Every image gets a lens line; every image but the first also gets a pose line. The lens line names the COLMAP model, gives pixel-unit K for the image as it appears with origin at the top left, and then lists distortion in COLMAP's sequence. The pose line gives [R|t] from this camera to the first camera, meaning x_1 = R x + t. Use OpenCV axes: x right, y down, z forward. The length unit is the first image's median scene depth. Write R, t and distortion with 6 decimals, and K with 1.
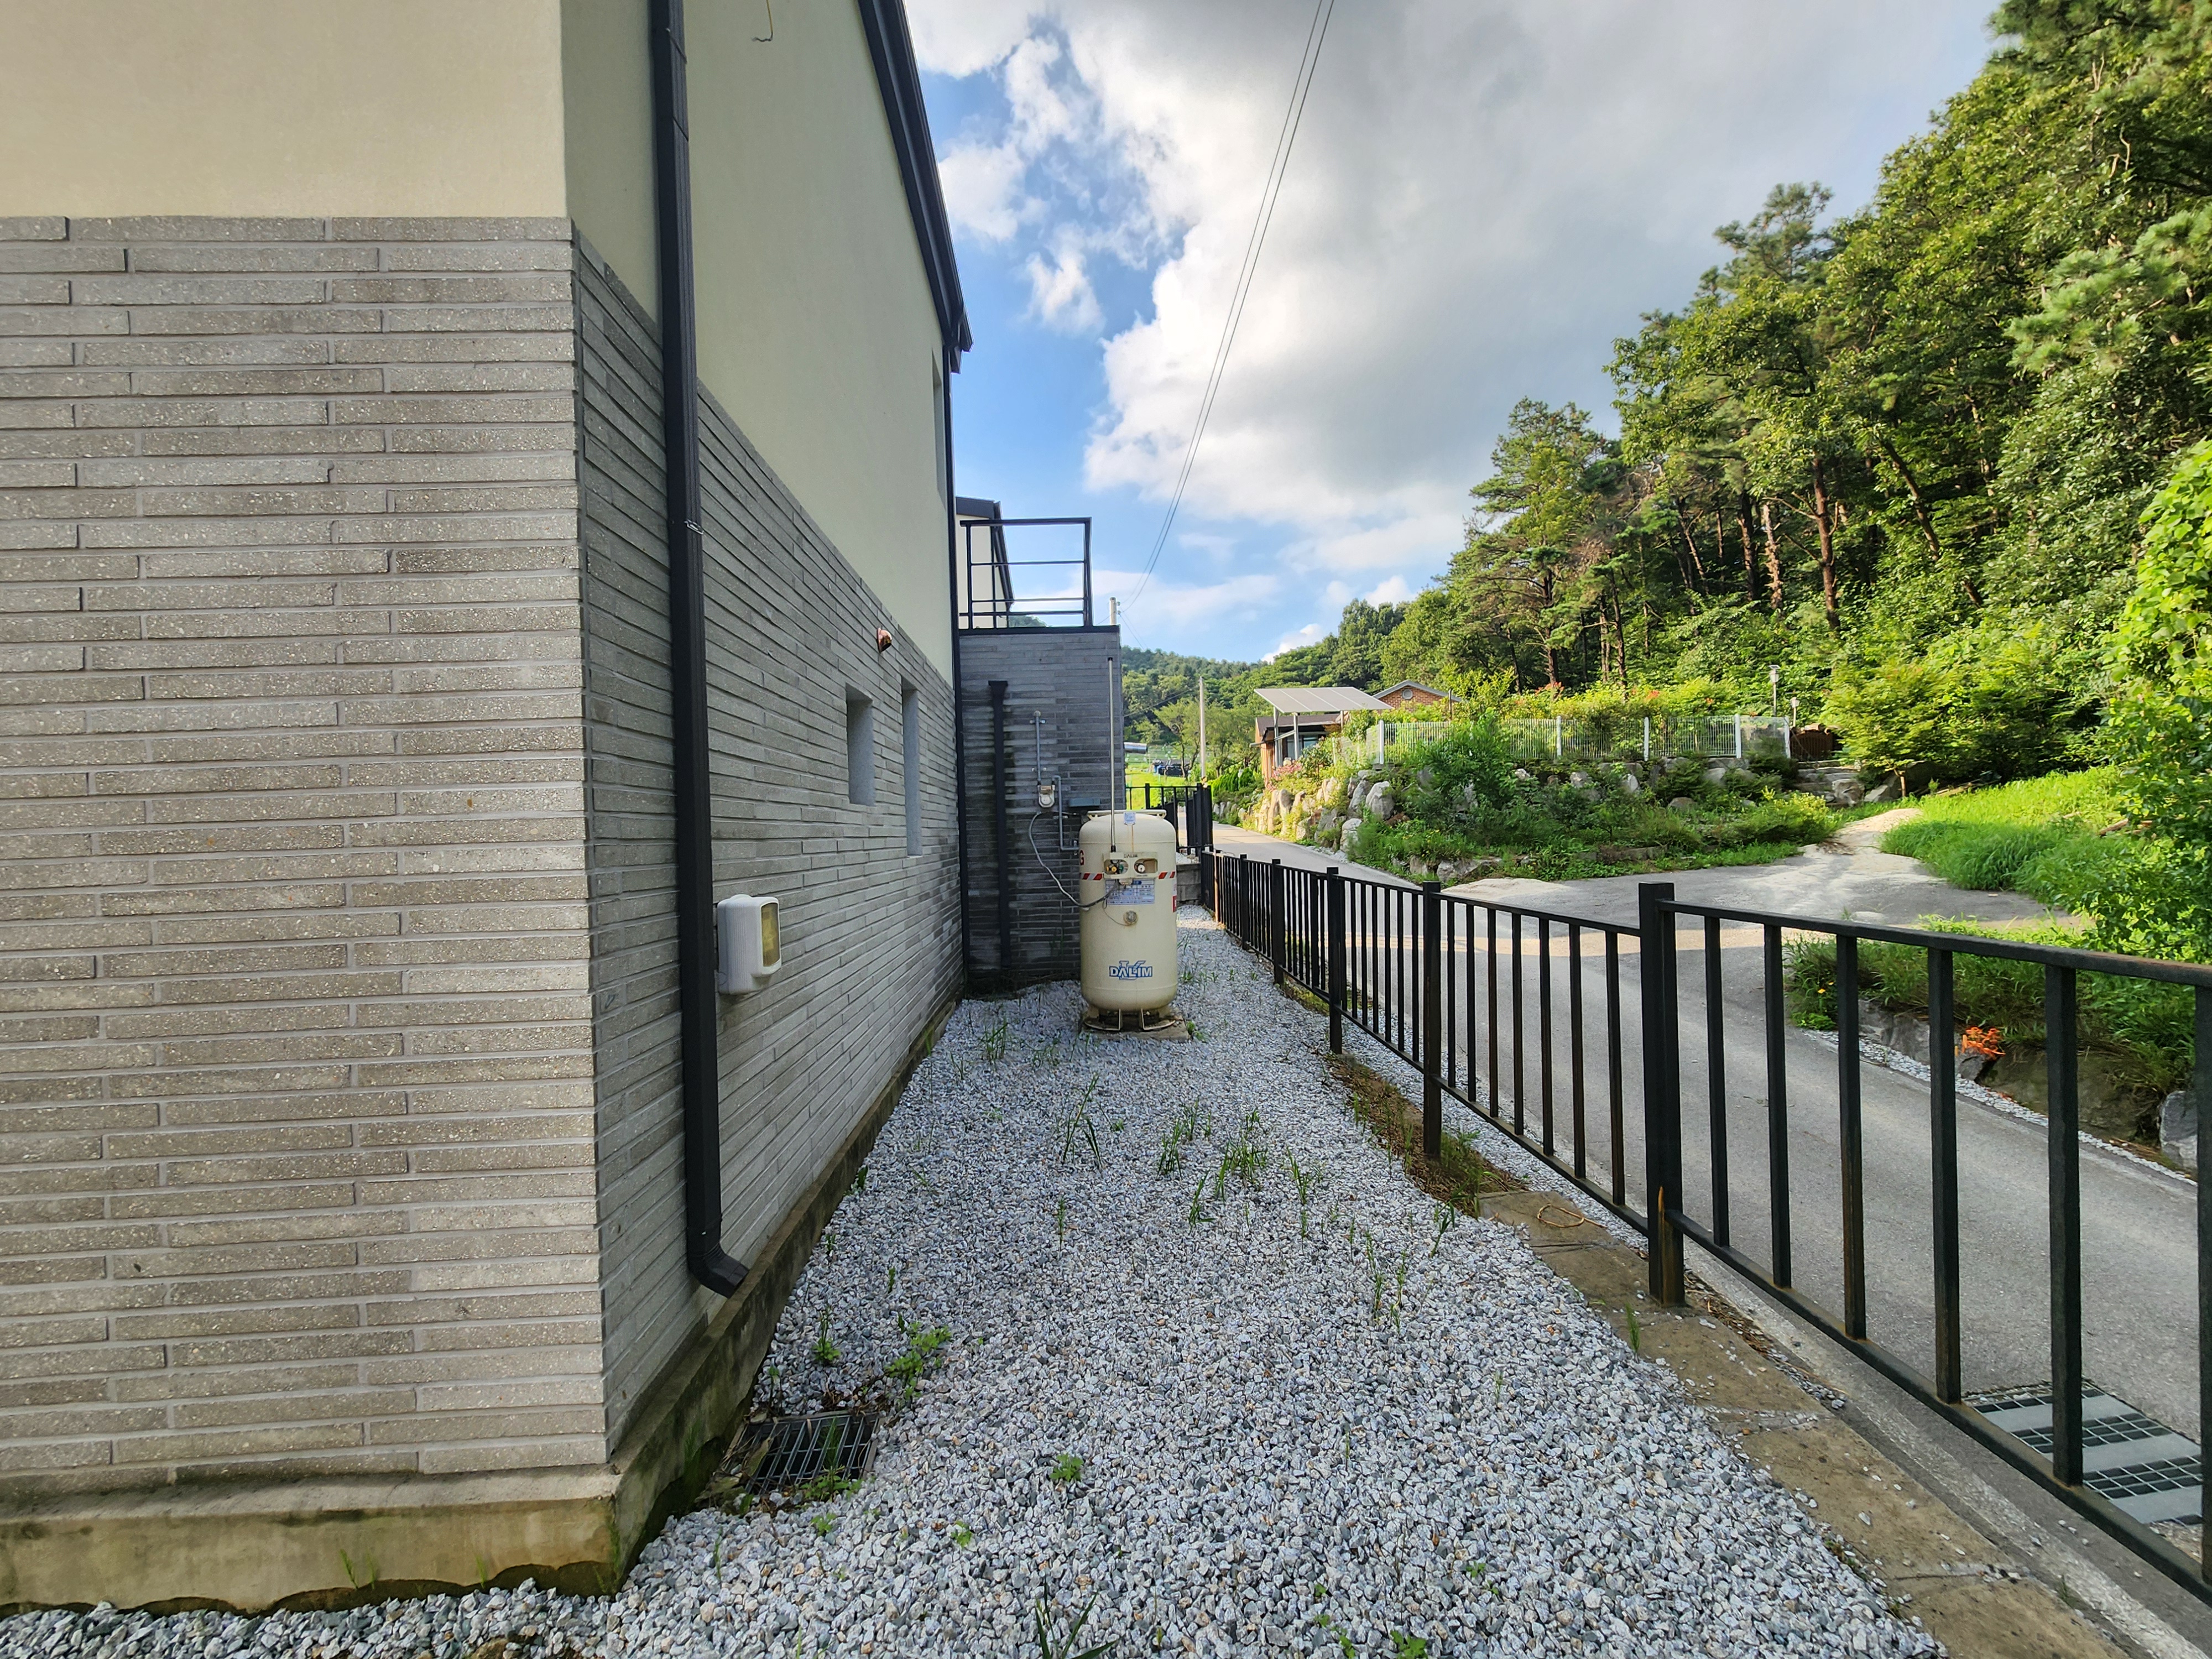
lens RADIAL K [[903.2, 0, 1102.5], [0, 903.2, 843.7], [0, 0, 1]] dist [-0.000185, -0.001386]
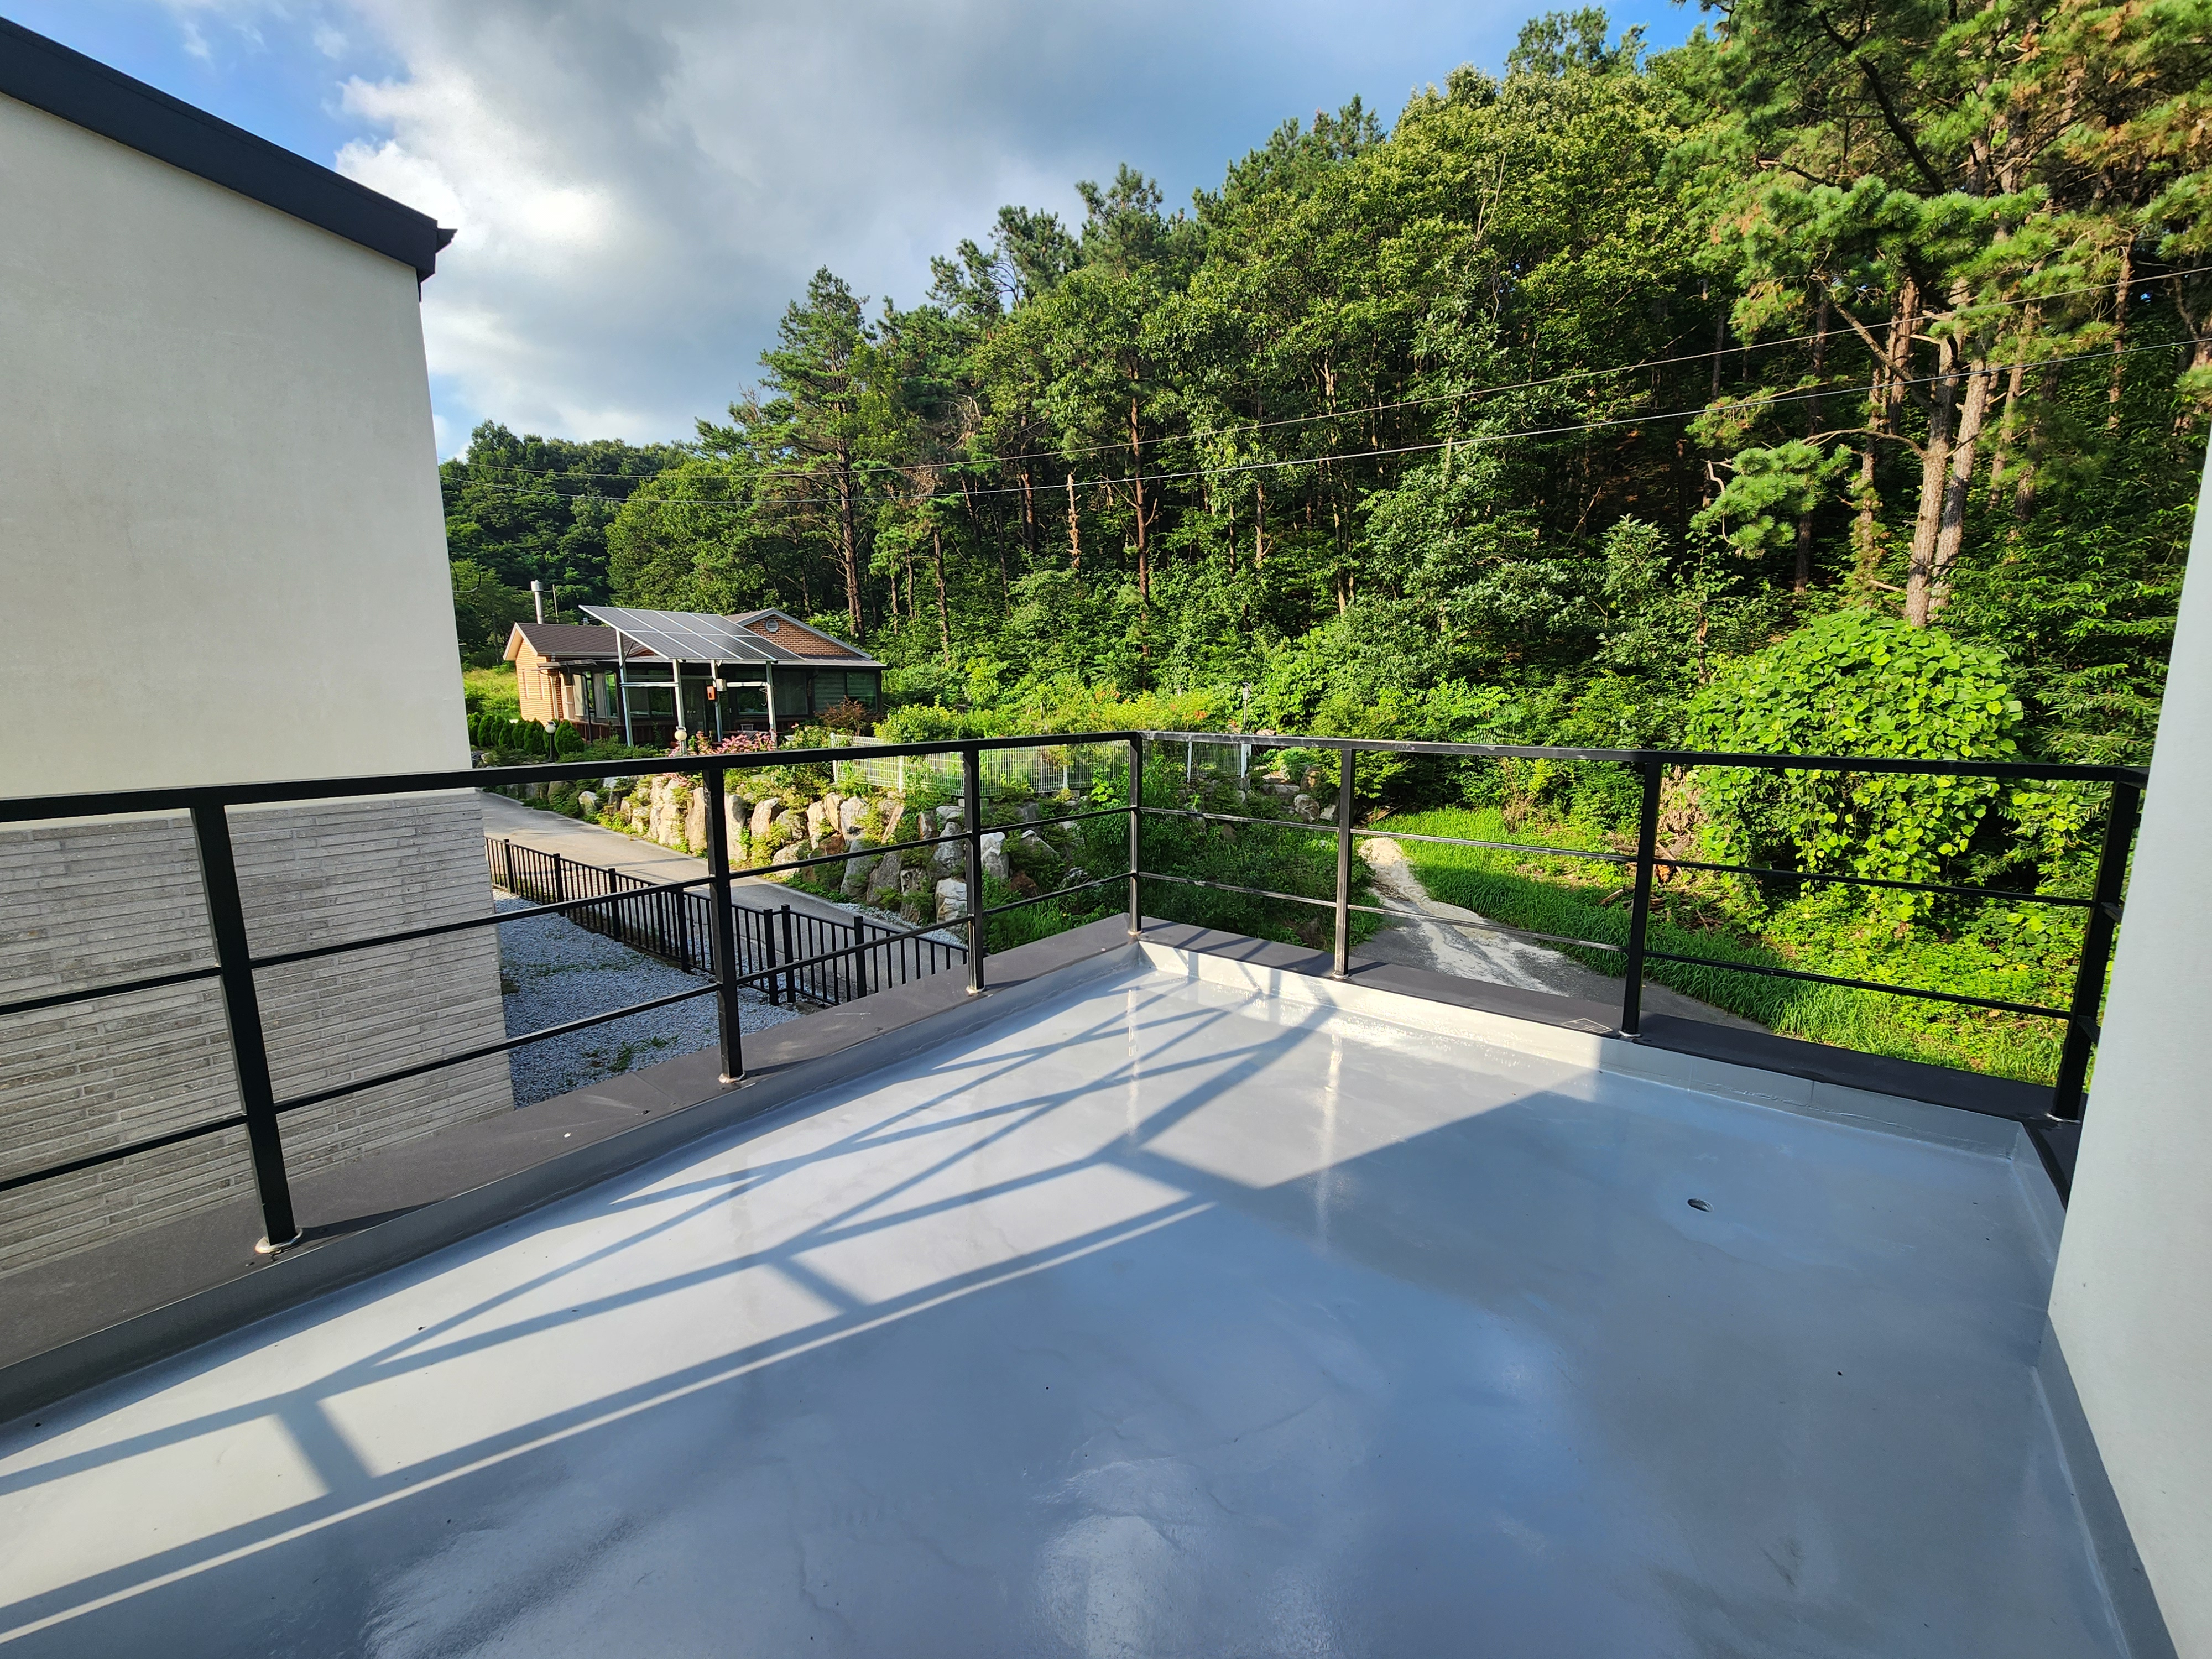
lens RADIAL K [[903.2, 0, 1110.5], [0, 903.2, 839.0], [0, 0, 1]] dist [-0.000185, -0.001386]
pose [[0.625210, -0.098634, 0.774199, -0.112551], [-0.009850, 0.990906, 0.134197, -0.088297], [-0.780394, -0.091528, 0.618553, 0.254287]]
